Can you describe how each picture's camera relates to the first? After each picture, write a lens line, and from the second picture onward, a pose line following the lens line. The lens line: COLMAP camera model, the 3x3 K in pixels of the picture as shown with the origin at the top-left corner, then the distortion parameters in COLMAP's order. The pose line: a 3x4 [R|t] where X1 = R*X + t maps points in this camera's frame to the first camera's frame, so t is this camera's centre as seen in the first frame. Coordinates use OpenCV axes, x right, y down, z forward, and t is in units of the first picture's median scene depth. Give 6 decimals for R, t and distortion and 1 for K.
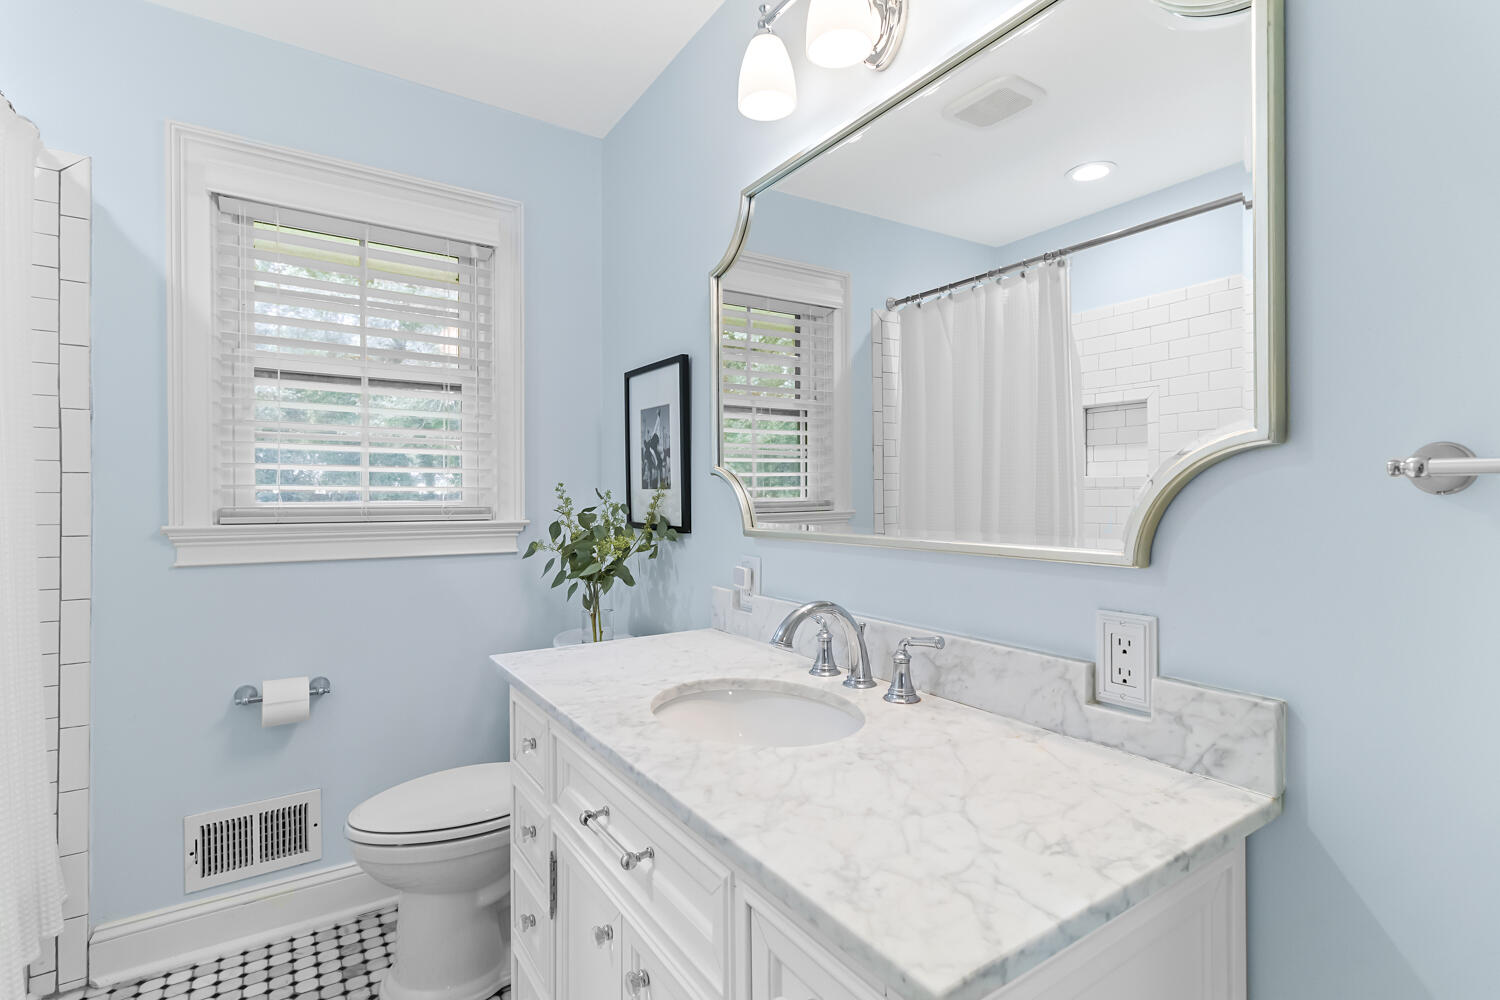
lens RADIAL K [[706.8, 0, 749.6], [0, 706.8, 503.9], [0, 0, 1]] dist [0.005466, 0.001139]
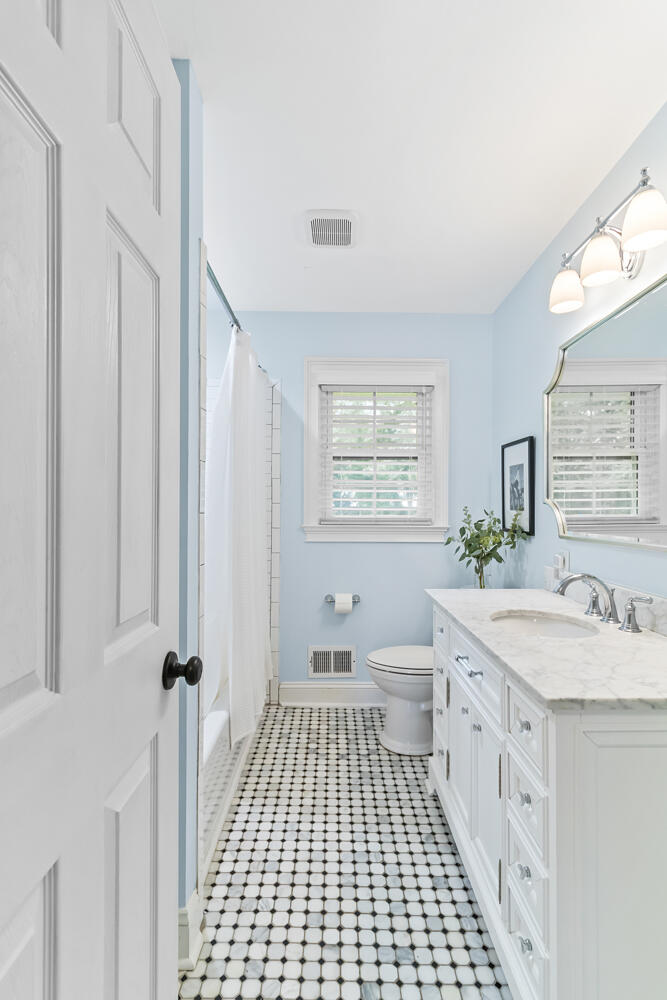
lens RADIAL K [[471.2, 0, 333.5], [0, 471.2, 500.0], [0, 0, 1]] dist [0.005466, 0.001139]
pose [[0.832538, -0.005810, -0.553938, 0.155282], [-0.009091, 0.999667, -0.024149, -0.015421], [0.553894, 0.025141, 0.832208, -0.278338]]
